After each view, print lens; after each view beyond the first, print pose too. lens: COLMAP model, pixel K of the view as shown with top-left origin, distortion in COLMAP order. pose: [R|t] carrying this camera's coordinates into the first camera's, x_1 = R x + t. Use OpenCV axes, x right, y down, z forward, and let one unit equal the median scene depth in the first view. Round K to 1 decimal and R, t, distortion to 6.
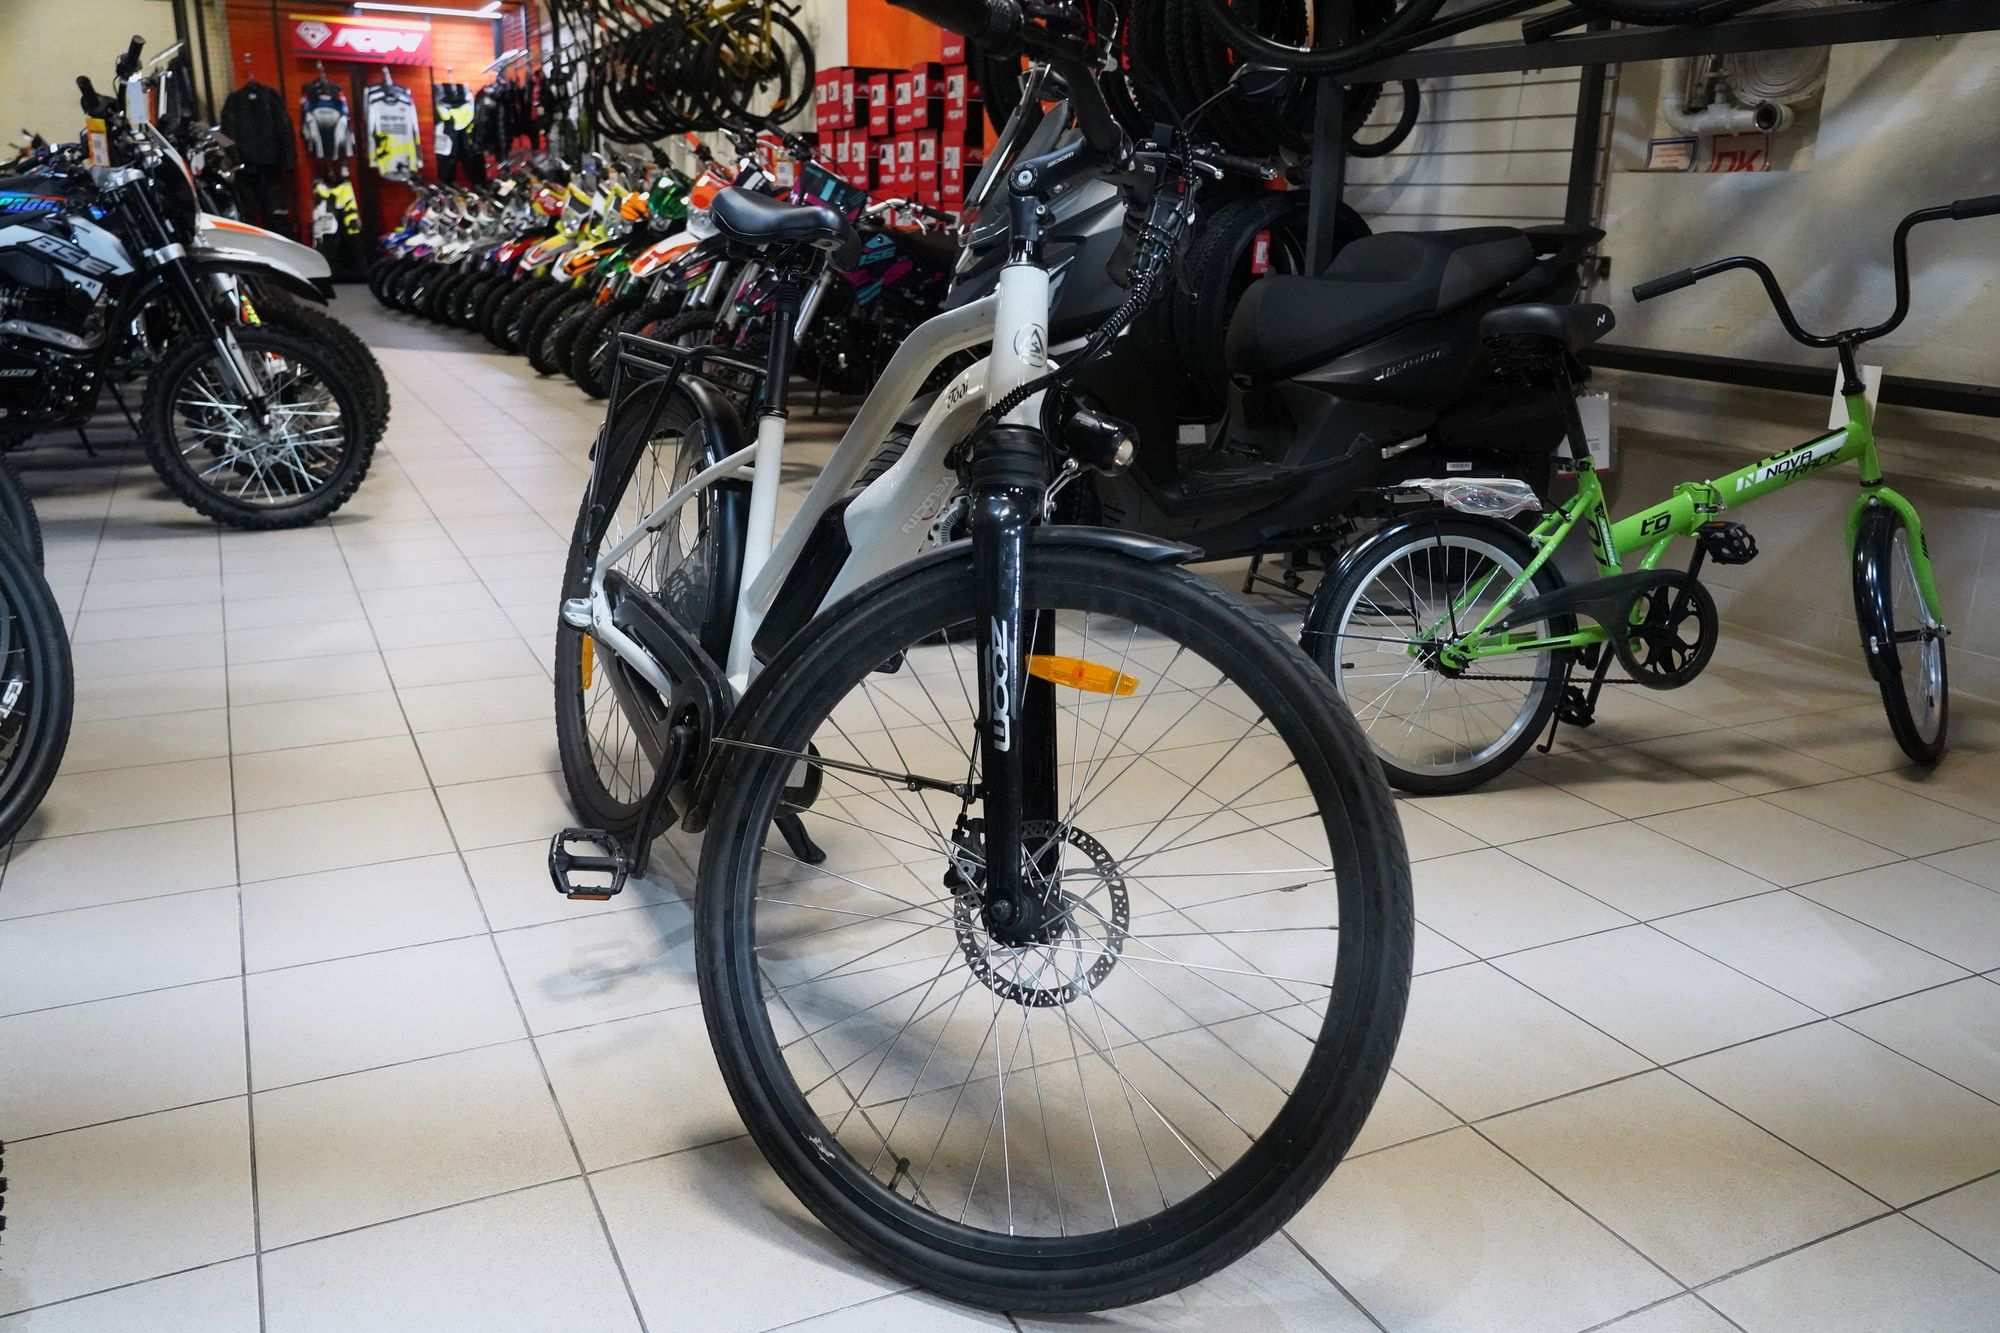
lens RADIAL K [[1564.7, 0, 1000.0], [0, 1564.7, 666.5], [0, 0, 1]] dist [0.006255, -0.000382]
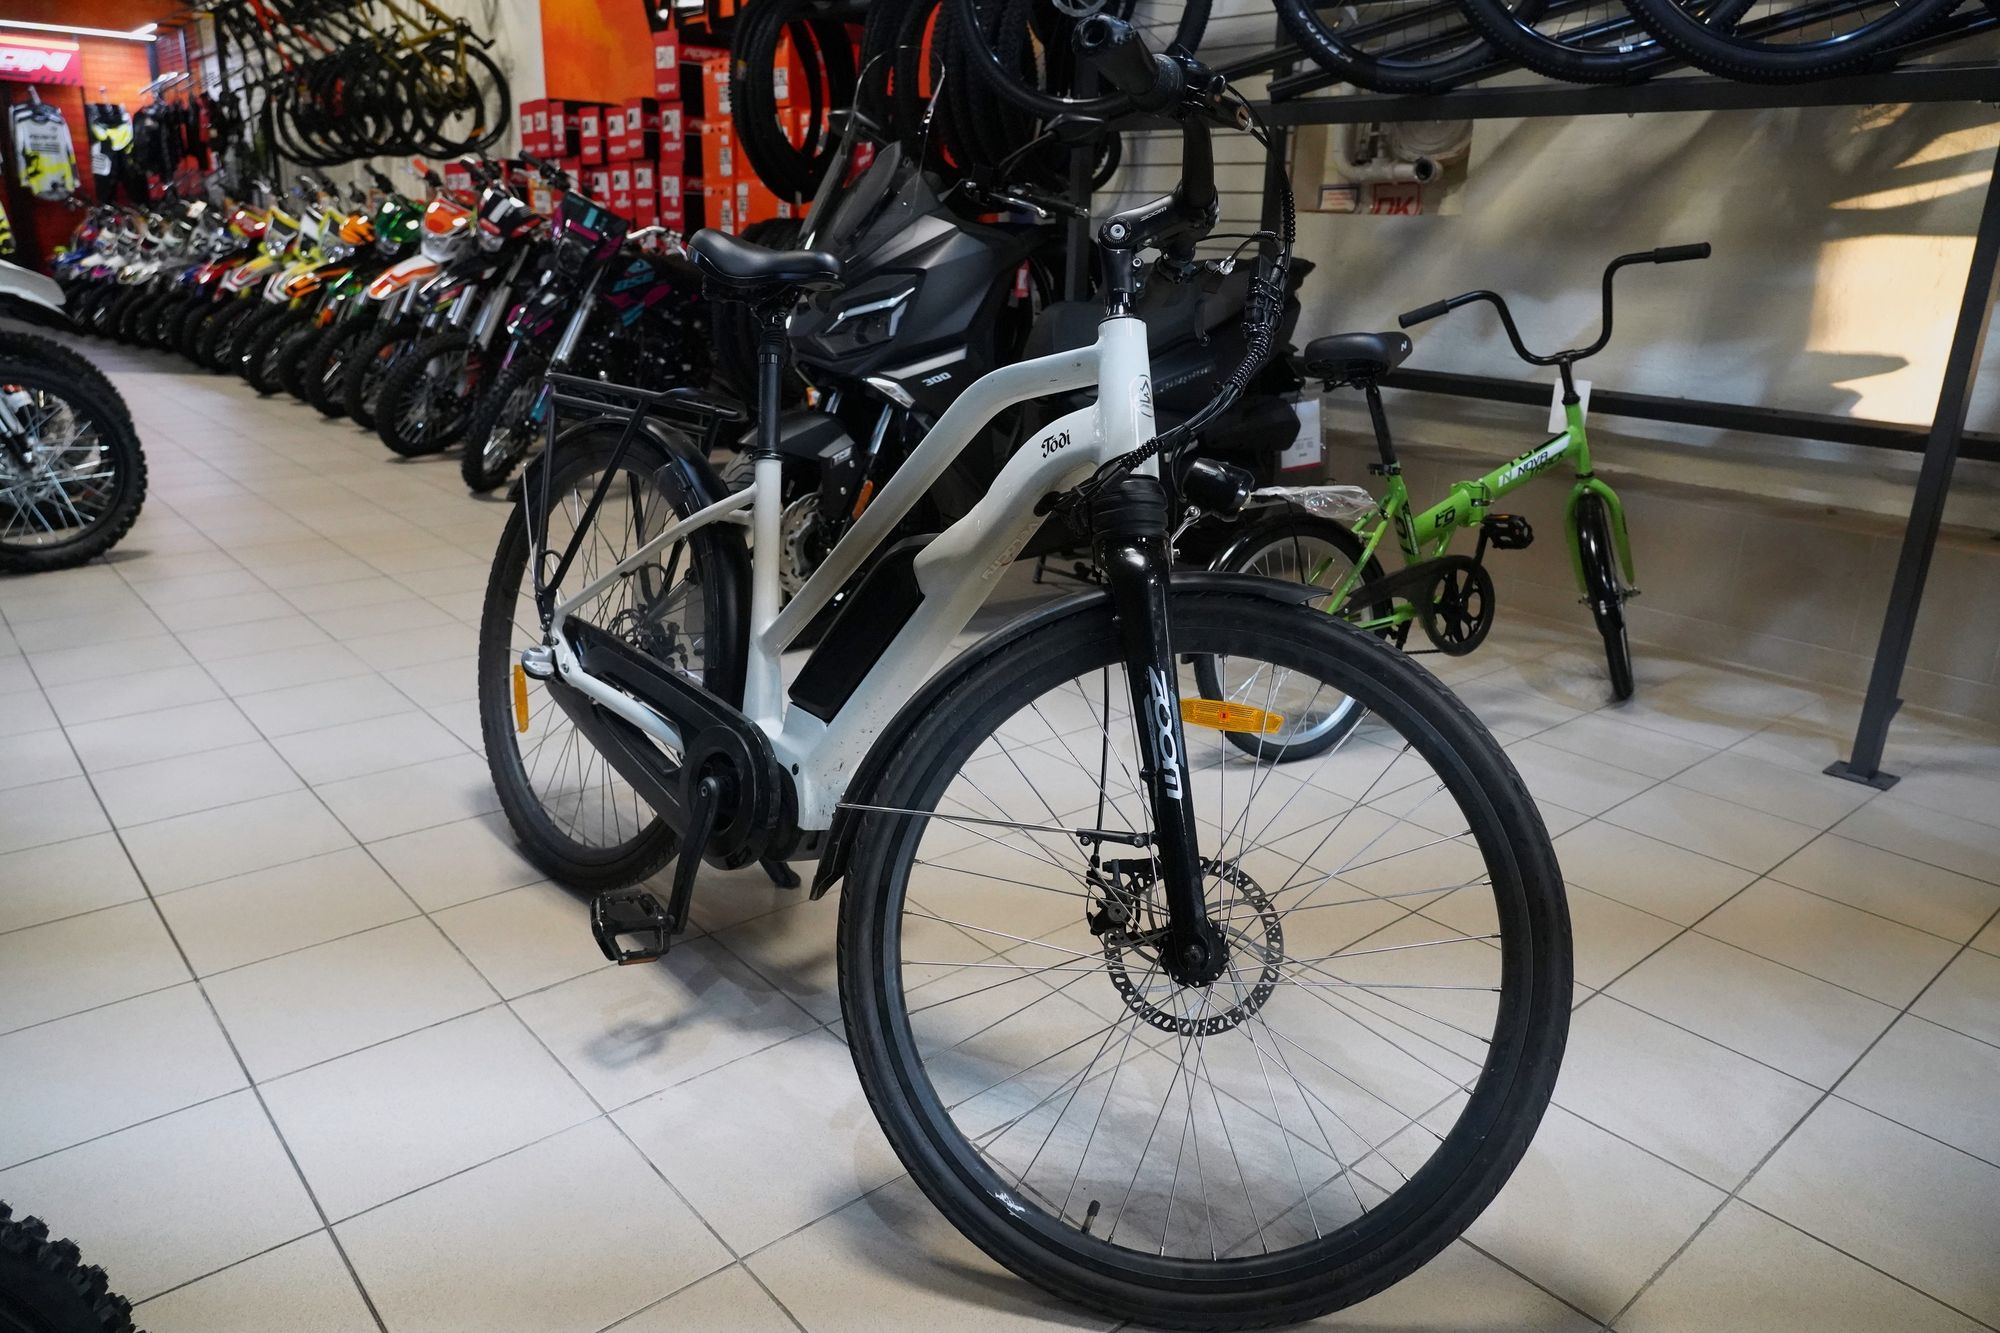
lens RADIAL K [[1349.2, 0, 1000.0], [0, 1349.2, 666.5], [0, 0, 1]] dist [-0.024779, 0.010106]
pose [[0.966838, -0.070007, 0.245607, -0.086335], [0.062560, 0.997317, 0.038005, -0.019702], [-0.247609, -0.021379, 0.968624, 0.047840]]
